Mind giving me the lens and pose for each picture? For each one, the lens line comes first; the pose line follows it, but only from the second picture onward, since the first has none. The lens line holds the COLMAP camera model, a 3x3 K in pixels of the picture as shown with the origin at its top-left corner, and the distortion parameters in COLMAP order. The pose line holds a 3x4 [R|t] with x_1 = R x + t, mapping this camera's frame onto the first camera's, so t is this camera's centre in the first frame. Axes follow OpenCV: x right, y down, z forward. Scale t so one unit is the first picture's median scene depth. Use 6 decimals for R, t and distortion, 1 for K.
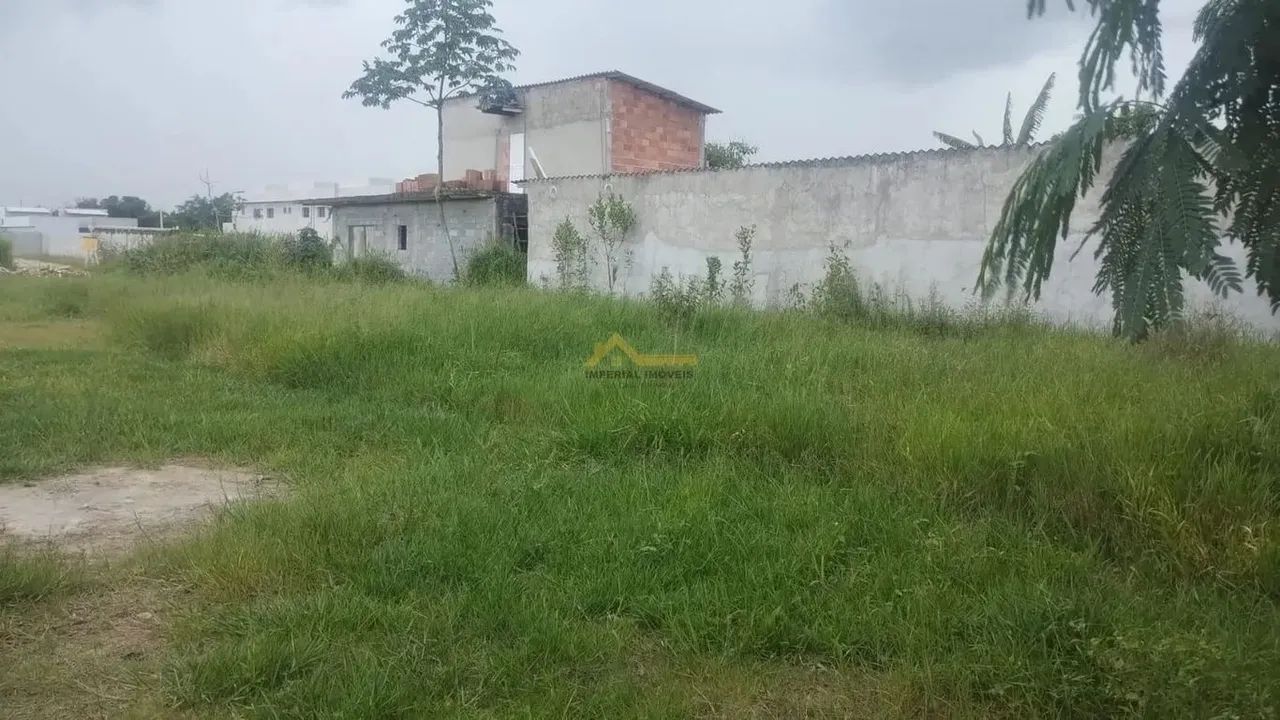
lens RADIAL K [[1068.4, 0, 644.1], [0, 1068.4, 358.9], [0, 0, 1]] dist [0.096721, -0.120030]
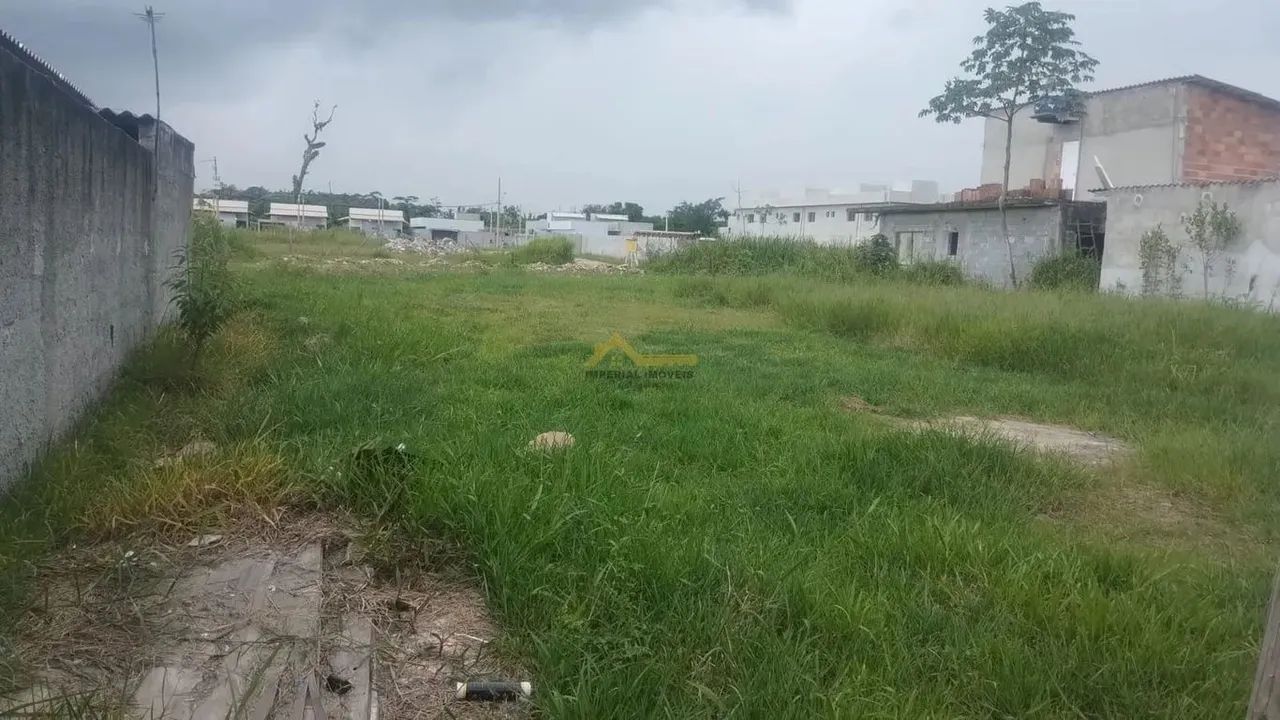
lens RADIAL K [[1068.4, 0, 644.1], [0, 1068.4, 358.9], [0, 0, 1]] dist [0.096721, -0.120030]
pose [[0.917373, 0.059416, -0.393568, -0.085469], [-0.060927, 0.998105, 0.008667, 0.011058], [0.393337, 0.016028, 0.919255, -0.103335]]
